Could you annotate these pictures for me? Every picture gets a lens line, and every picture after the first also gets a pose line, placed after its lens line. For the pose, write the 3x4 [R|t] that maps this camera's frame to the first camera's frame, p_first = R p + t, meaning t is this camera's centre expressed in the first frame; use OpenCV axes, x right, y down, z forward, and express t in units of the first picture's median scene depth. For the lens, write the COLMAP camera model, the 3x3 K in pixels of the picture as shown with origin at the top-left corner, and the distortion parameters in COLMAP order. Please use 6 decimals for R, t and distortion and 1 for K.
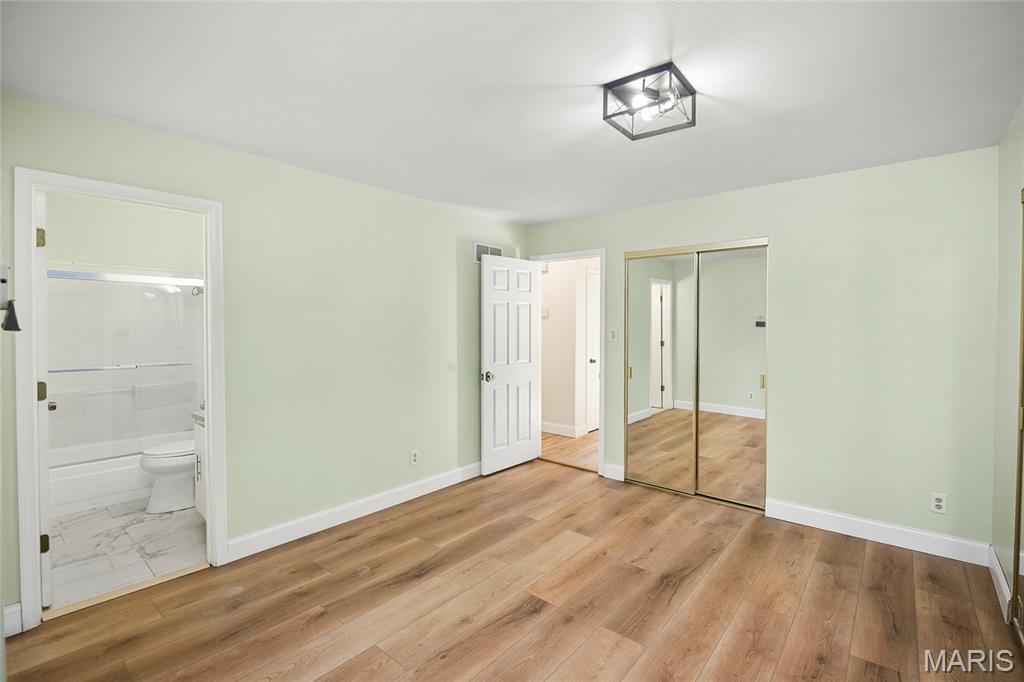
lens RADIAL K [[467.1, 0, 511.2], [0, 467.1, 322.4], [0, 0, 1]] dist [-0.005262, -0.000275]
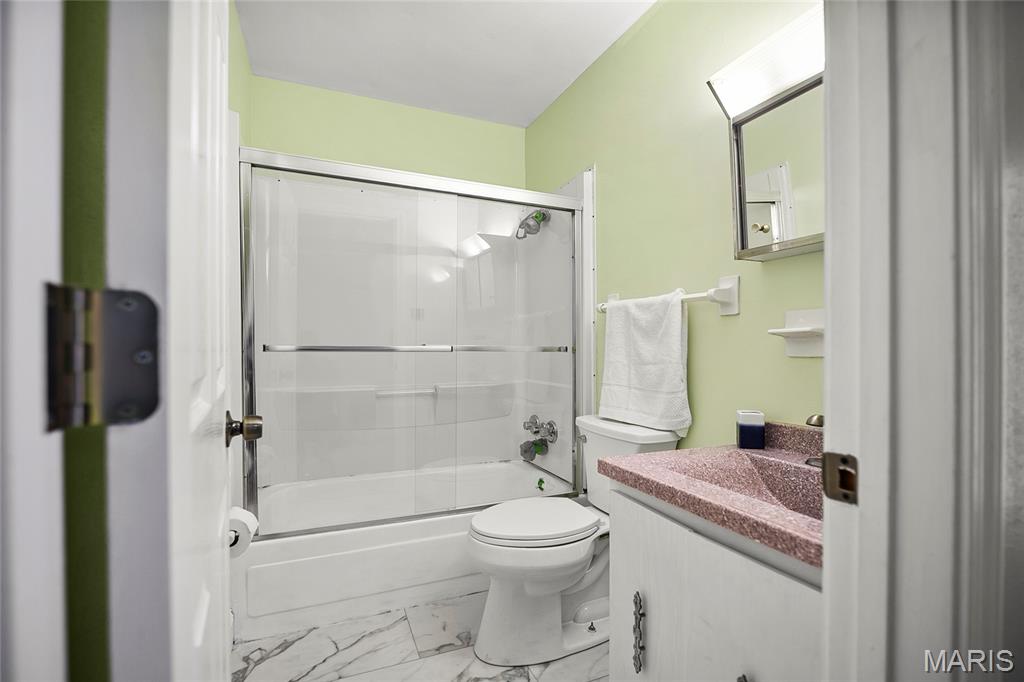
lens RADIAL K [[463.2, 0, 514.7], [0, 463.2, 350.8], [0, 0, 1]] dist [-0.006122, -0.000644]
pose [[0.894647, 0.011457, -0.446627, -0.439909], [-0.003345, 0.999815, 0.018949, 0.076884], [0.446762, -0.015458, 0.894519, 0.492074]]
